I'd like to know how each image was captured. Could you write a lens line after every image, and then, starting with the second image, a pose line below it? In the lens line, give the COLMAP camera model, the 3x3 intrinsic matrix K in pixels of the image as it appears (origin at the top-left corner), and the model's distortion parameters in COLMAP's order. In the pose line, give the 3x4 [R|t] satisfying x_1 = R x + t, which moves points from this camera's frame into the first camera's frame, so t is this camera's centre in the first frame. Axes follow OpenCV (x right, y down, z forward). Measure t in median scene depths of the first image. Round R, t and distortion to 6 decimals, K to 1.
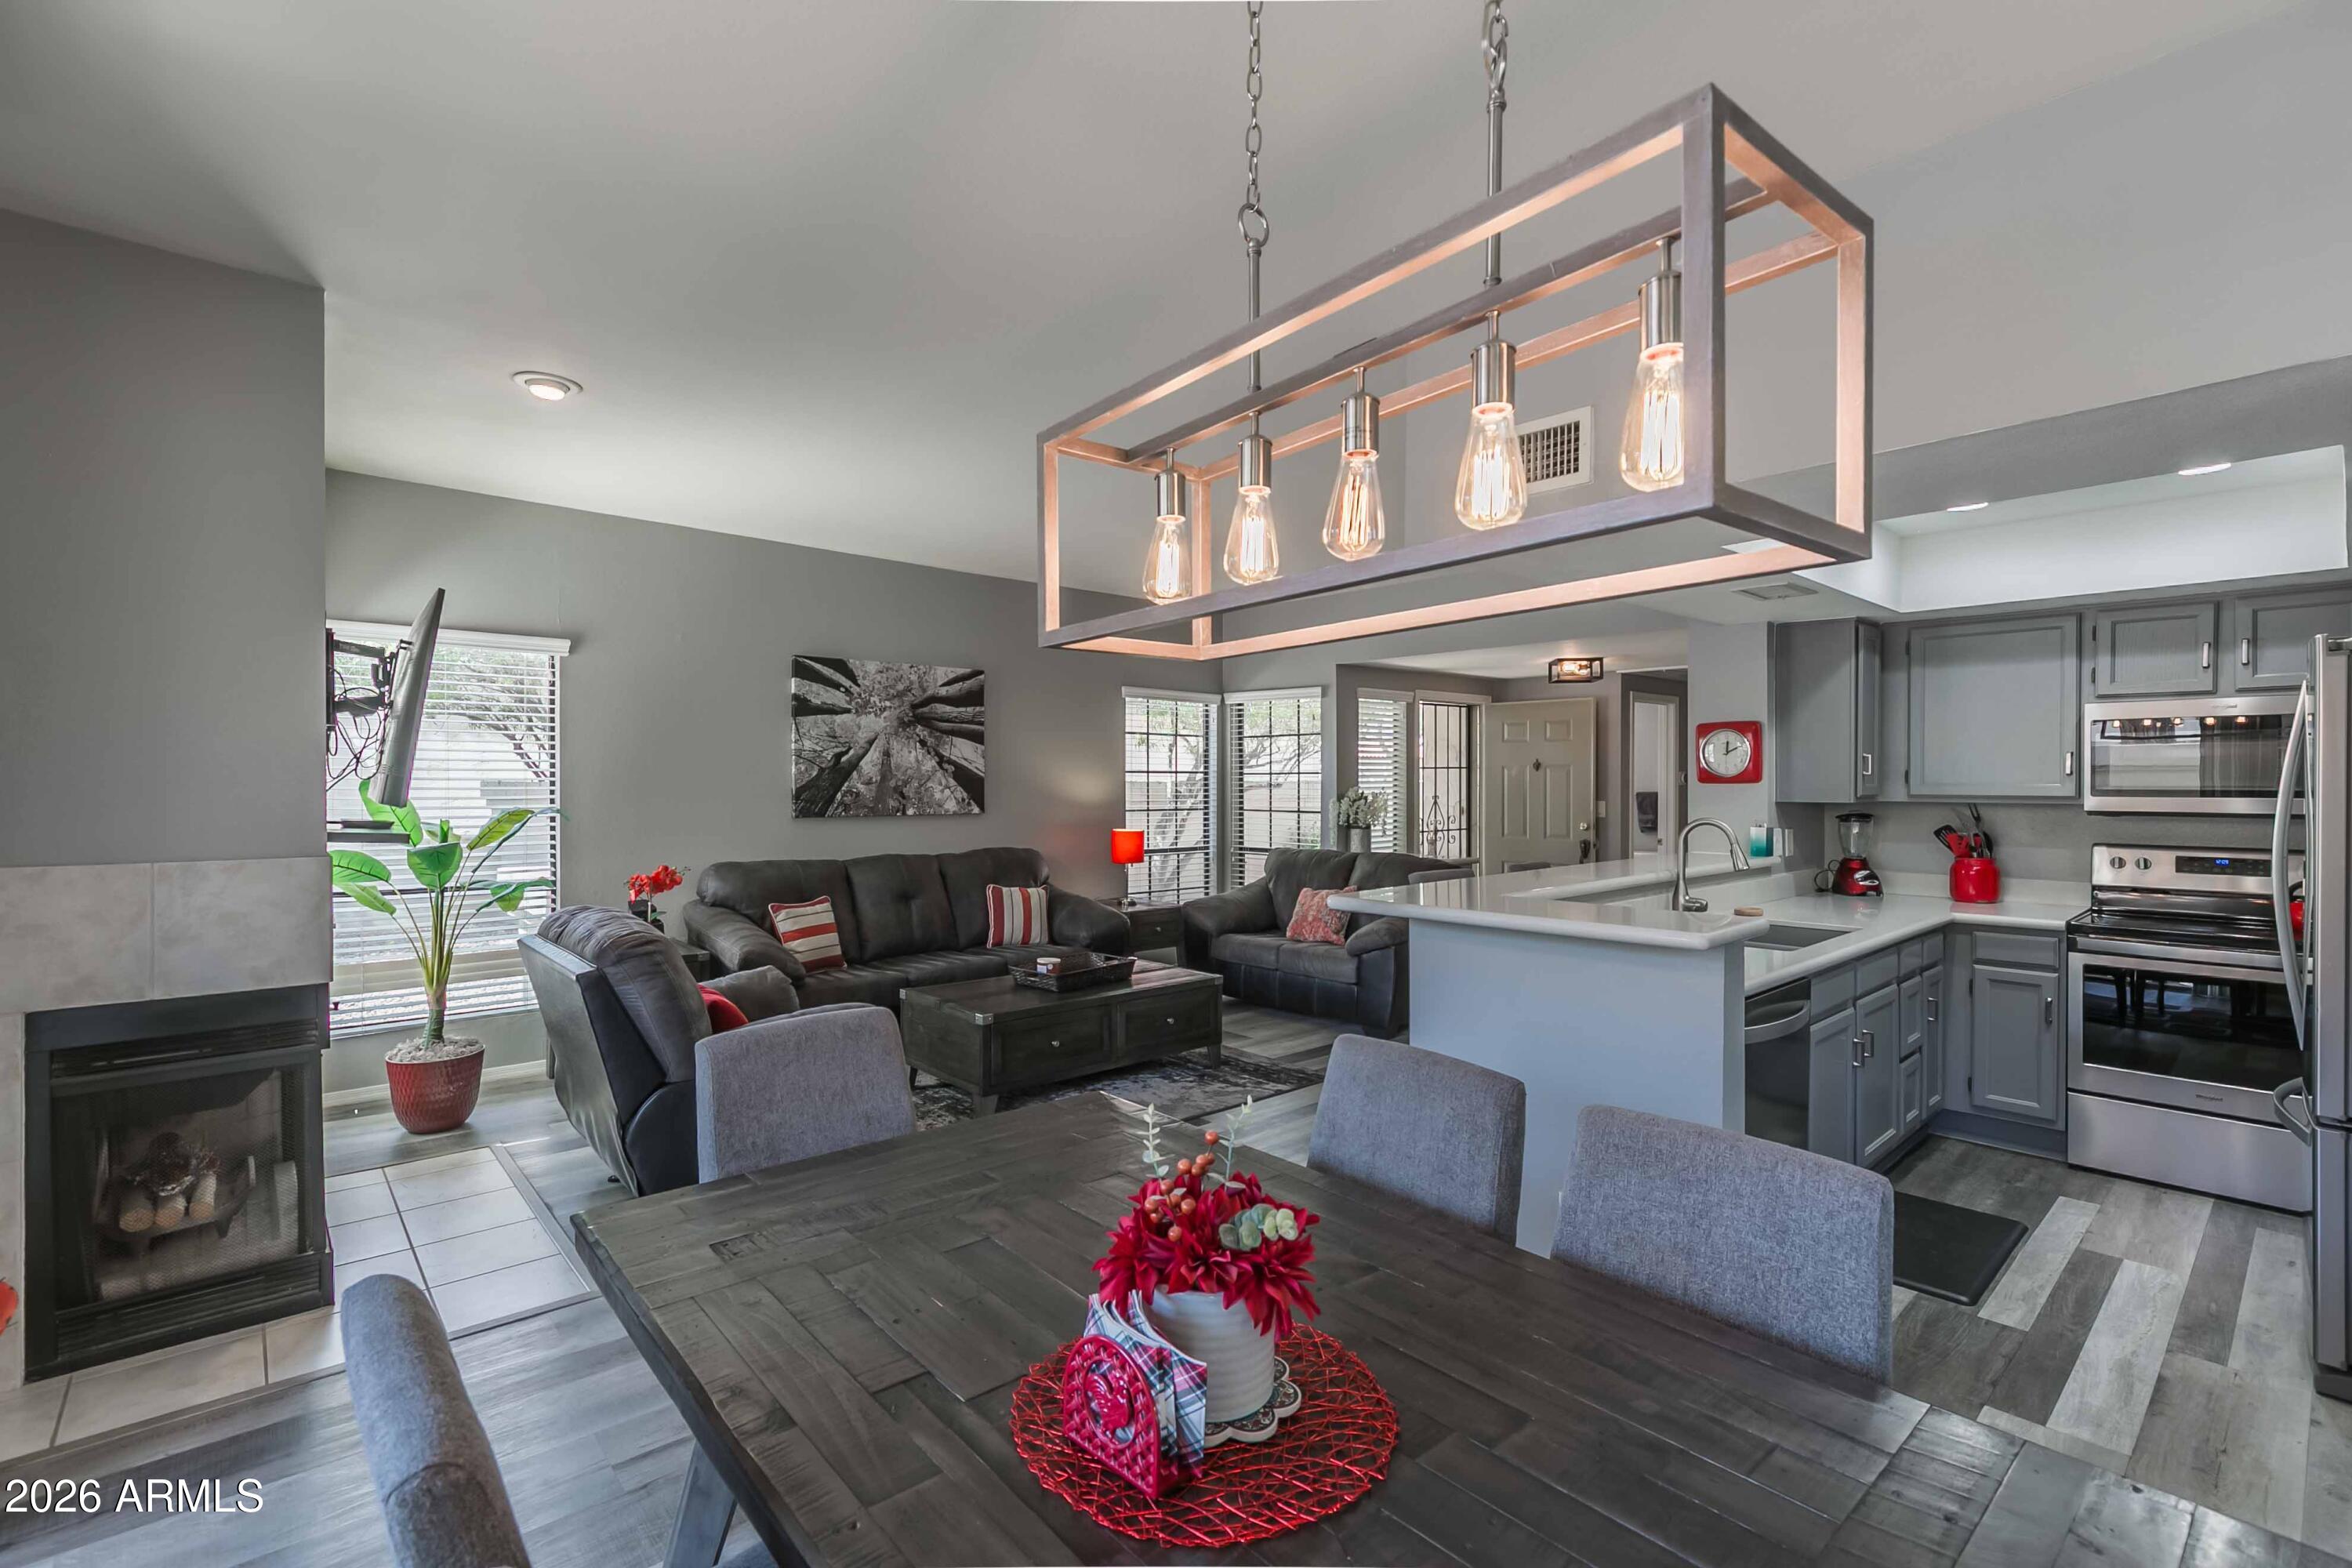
lens RADIAL K [[1040.7, 0, 1180.4], [0, 1040.7, 785.3], [0, 0, 1]] dist [-0.000022, -0.001207]
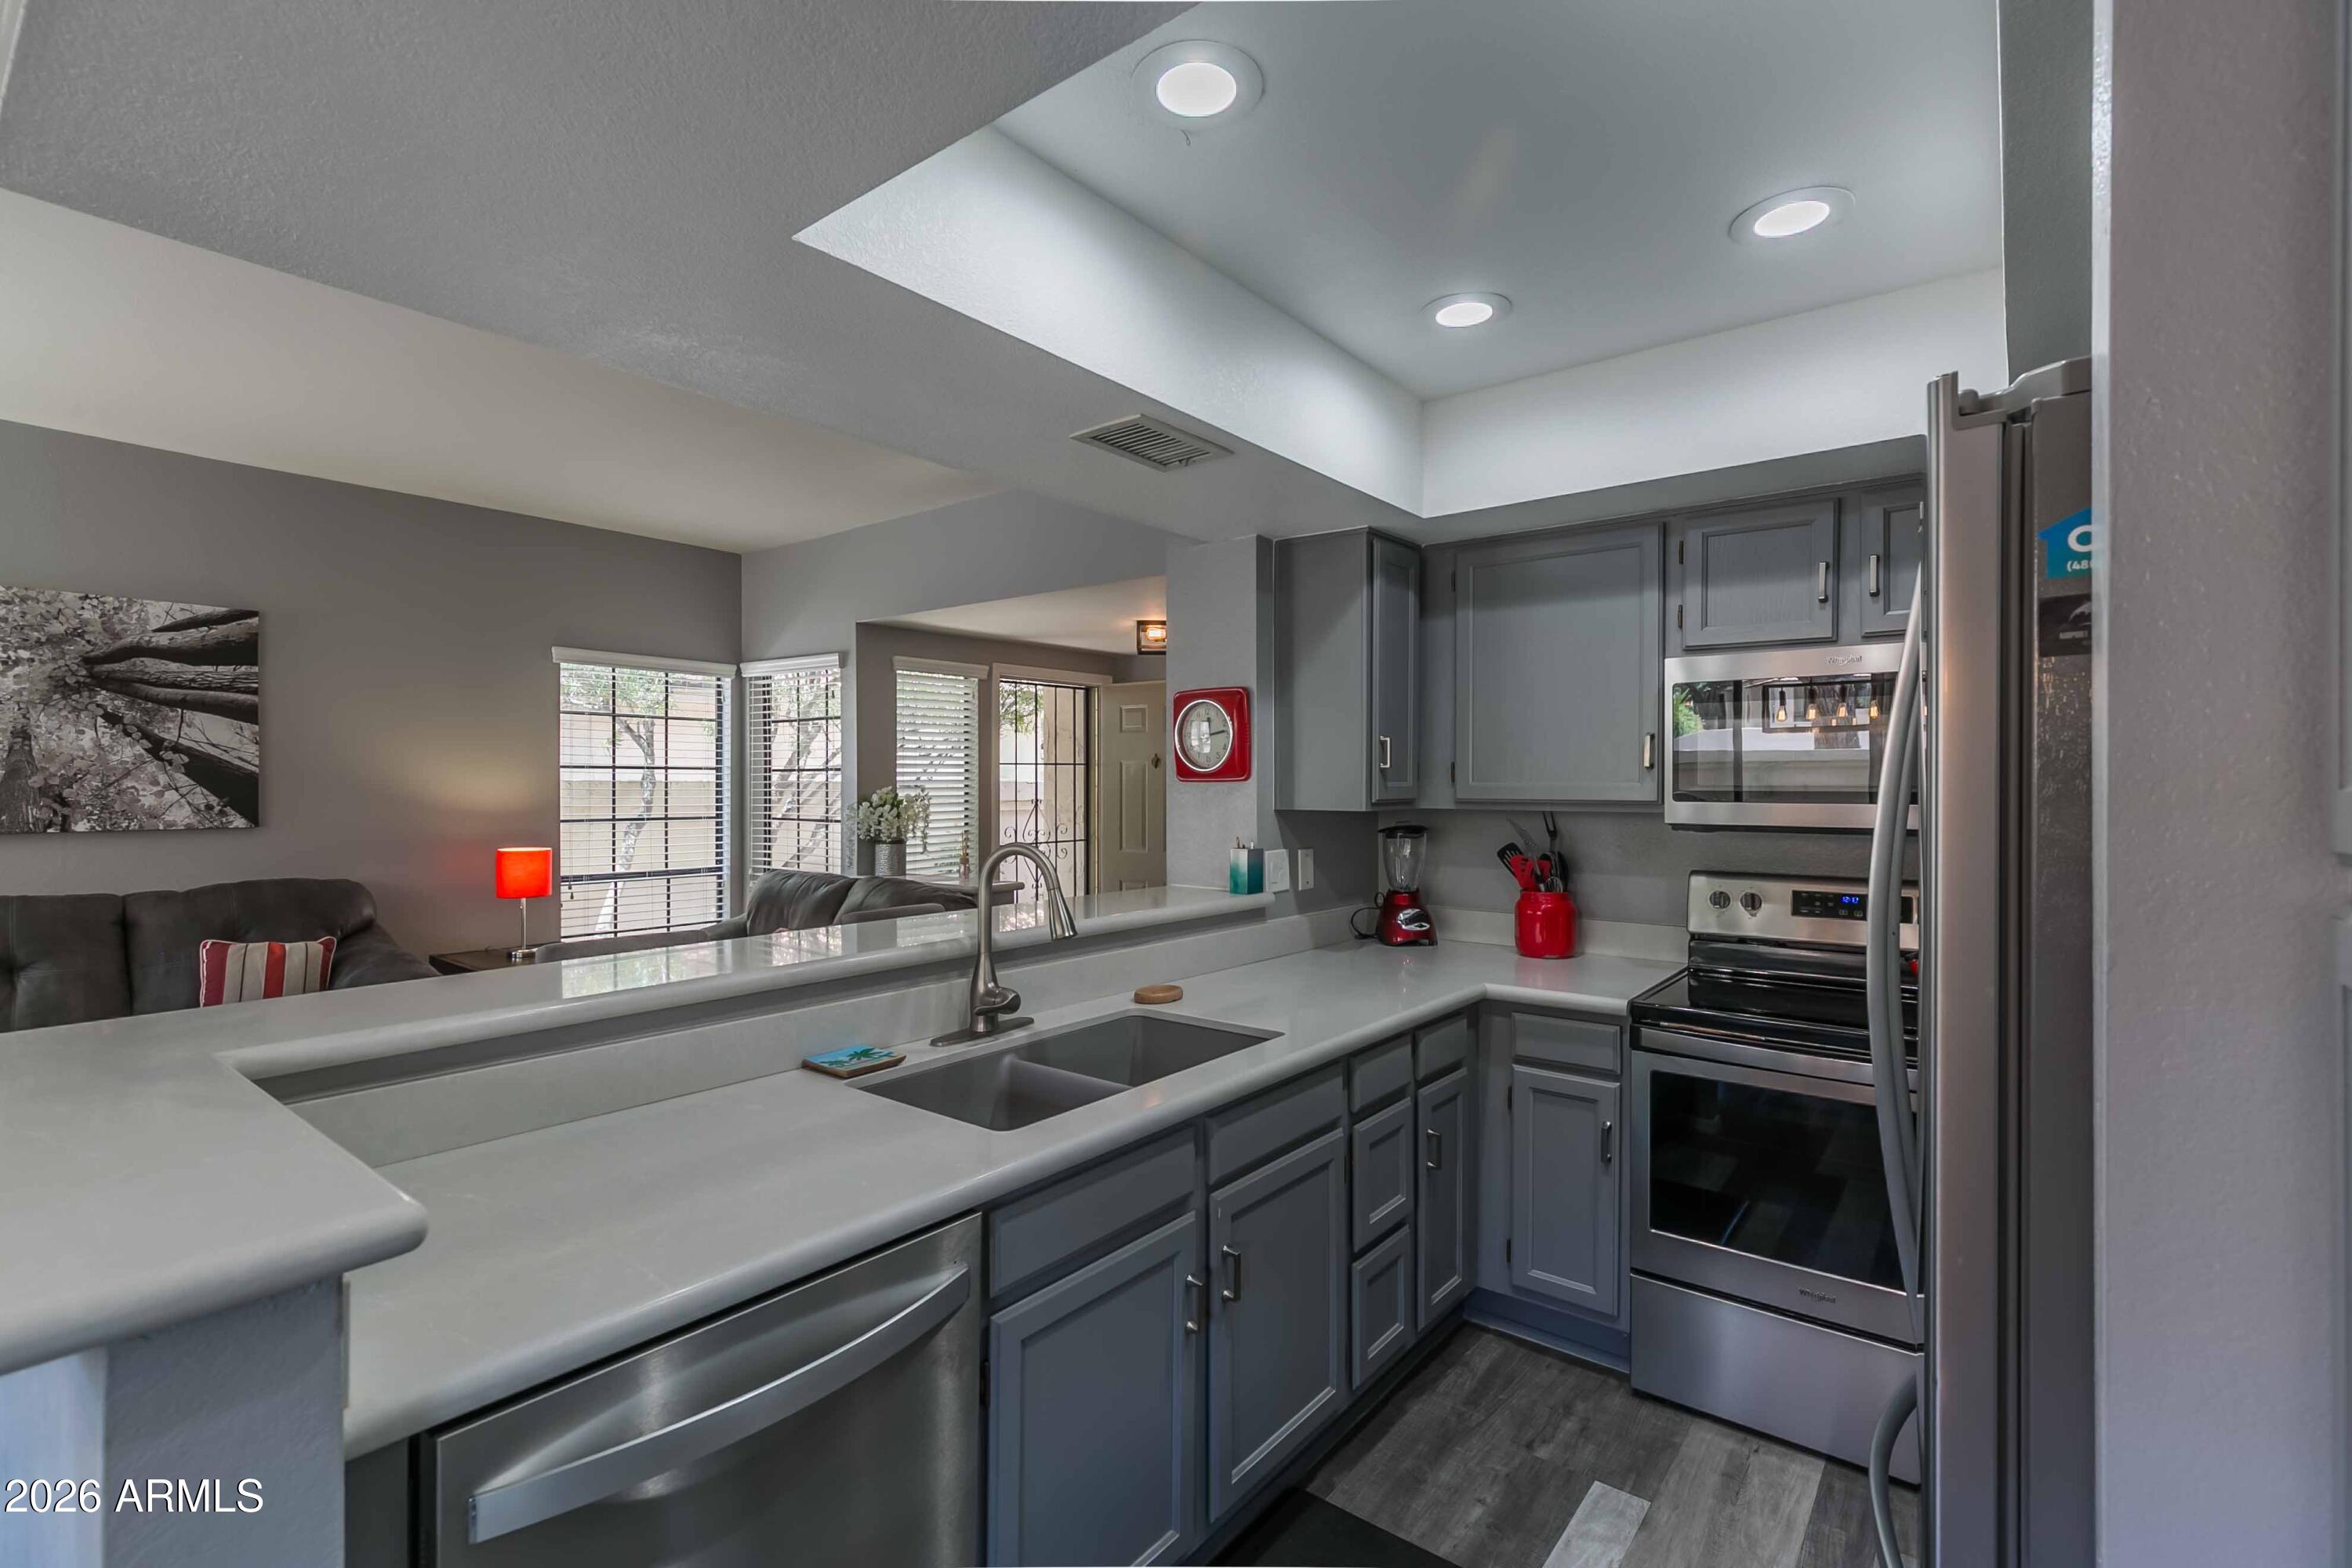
lens RADIAL K [[1040.7, 0, 1186.3], [0, 1040.7, 783.3], [0, 0, 1]] dist [-0.000022, -0.001207]
pose [[0.985850, 0.000981, 0.167629, 0.404239], [-0.000352, 0.999993, -0.003782, 0.001719], [-0.167631, 0.003669, 0.985843, 0.355940]]
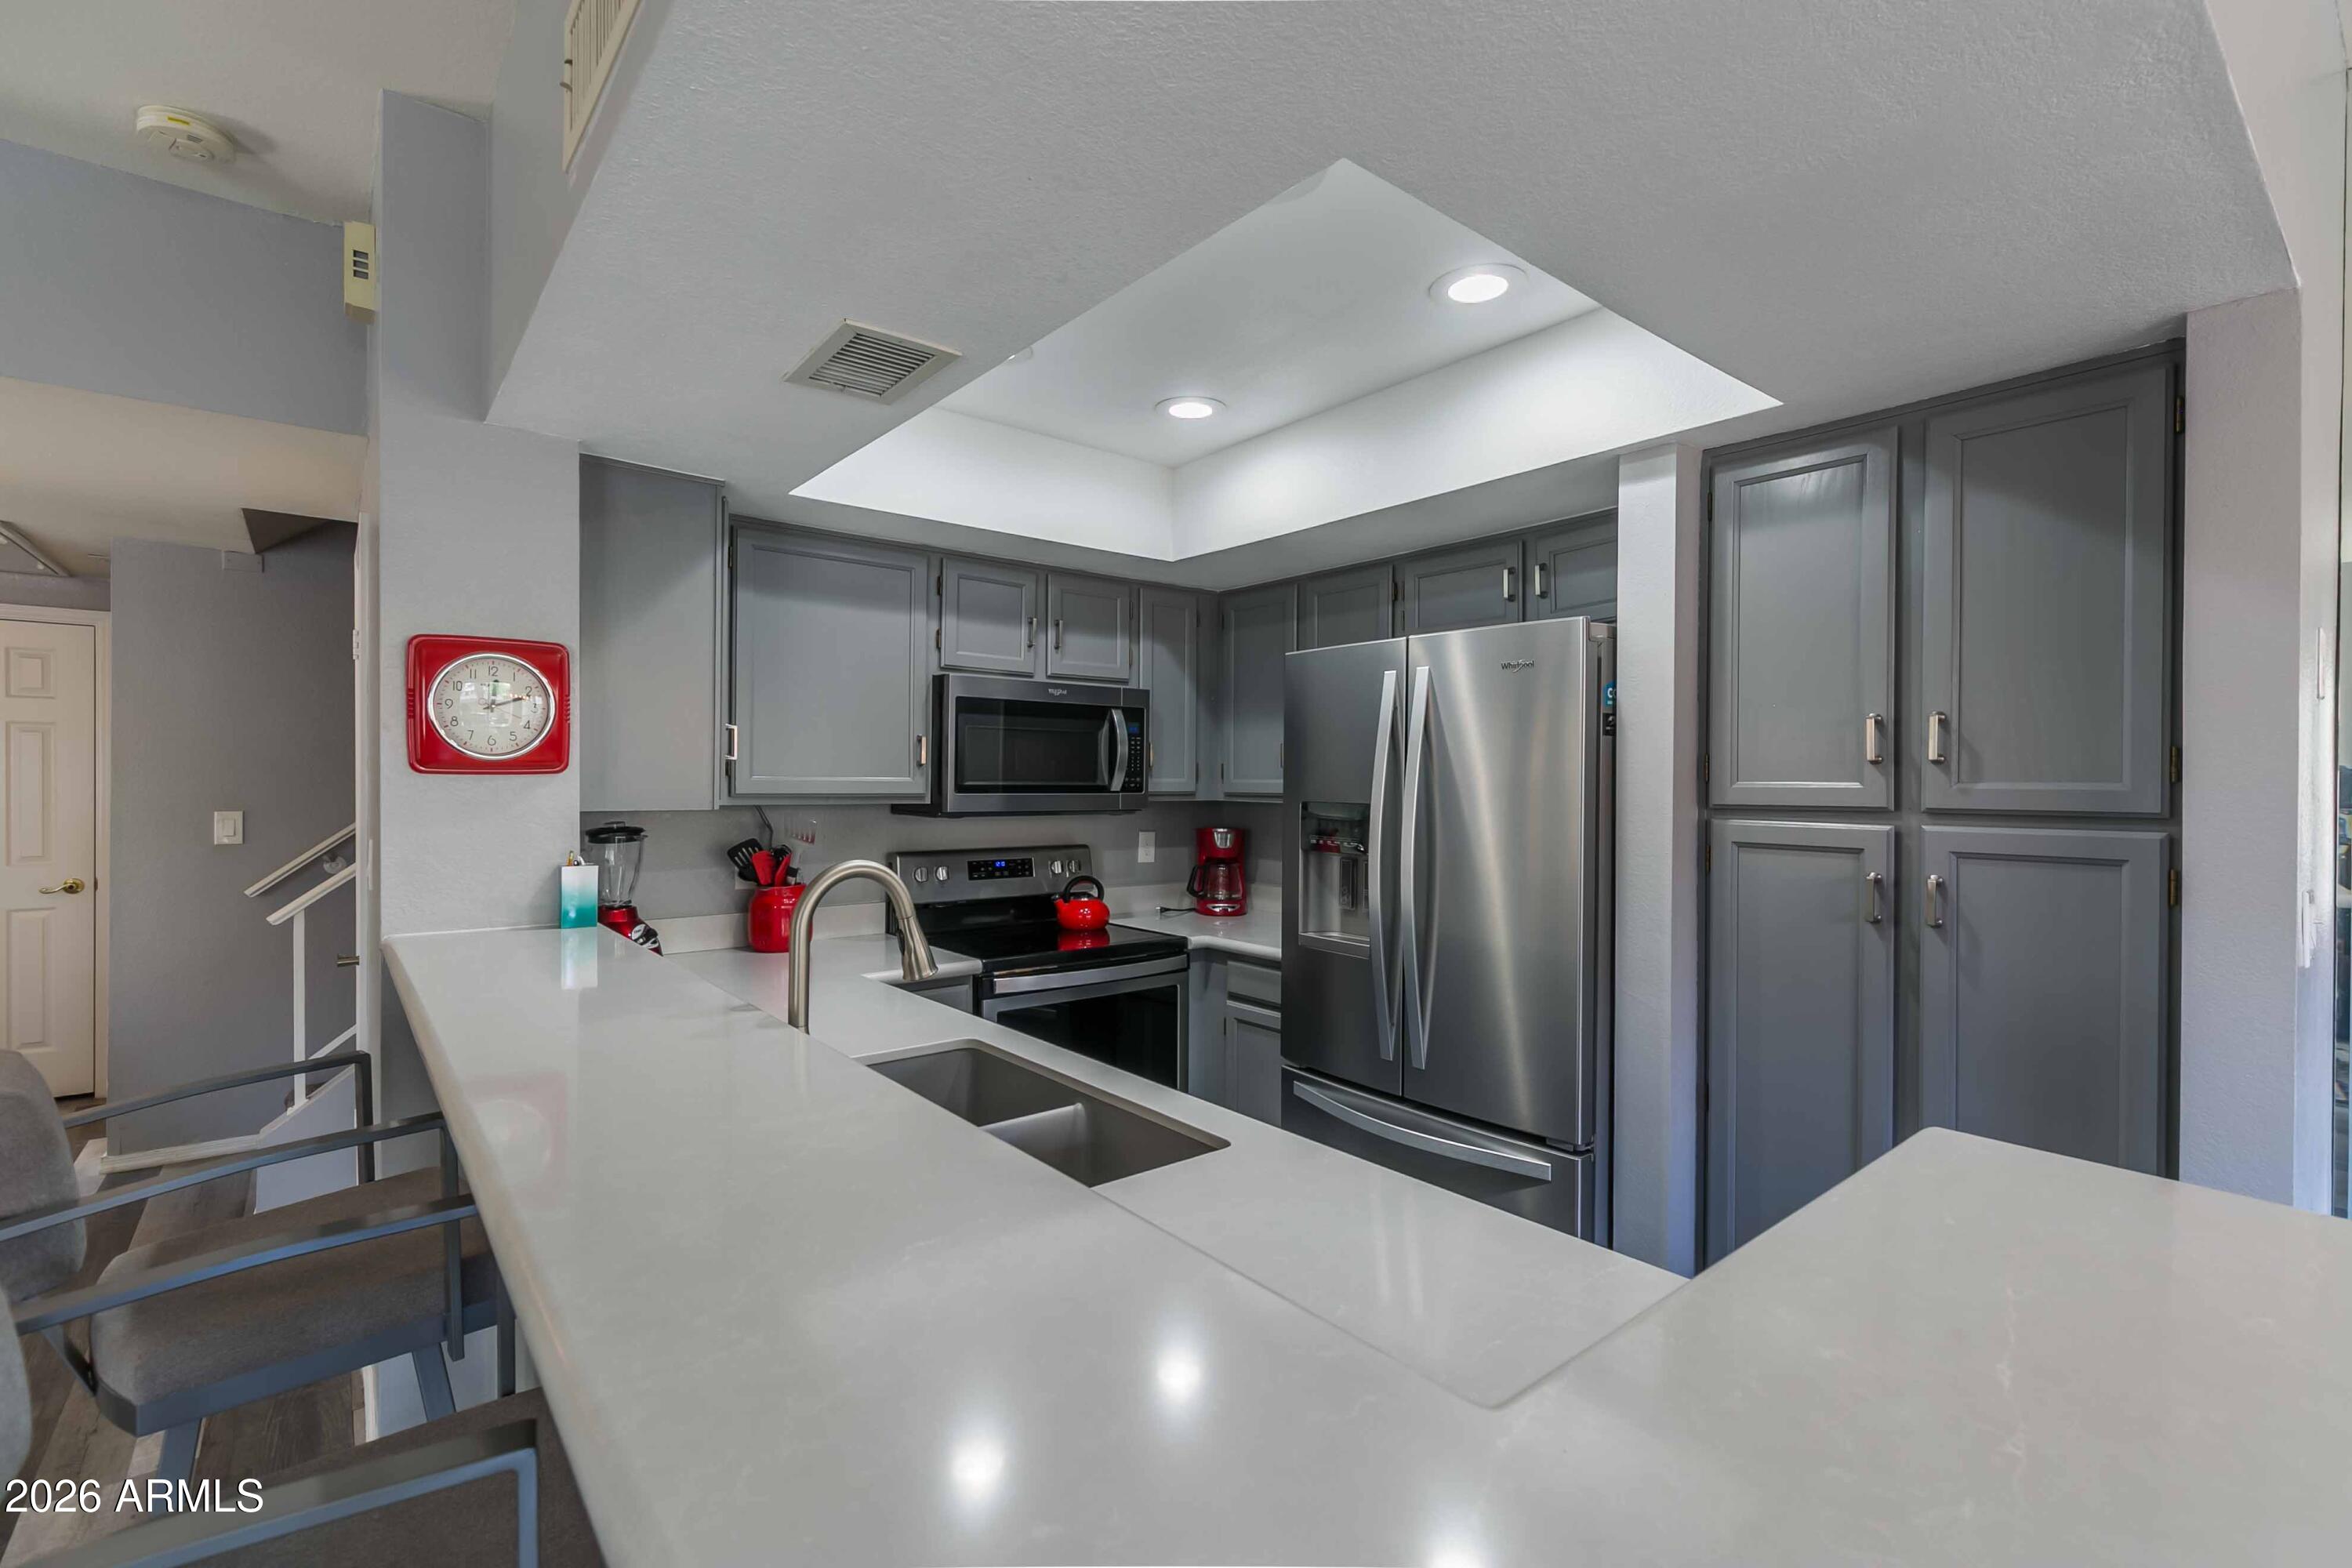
lens RADIAL K [[1040.7, 0, 1182.1], [0, 1040.7, 788.4], [0, 0, 1]] dist [-0.000022, -0.001207]
pose [[0.040647, -0.006961, 0.999149, 0.088190], [-0.003222, 0.999970, 0.007098, 0.000489], [-0.999168, -0.003508, 0.040623, 0.686538]]
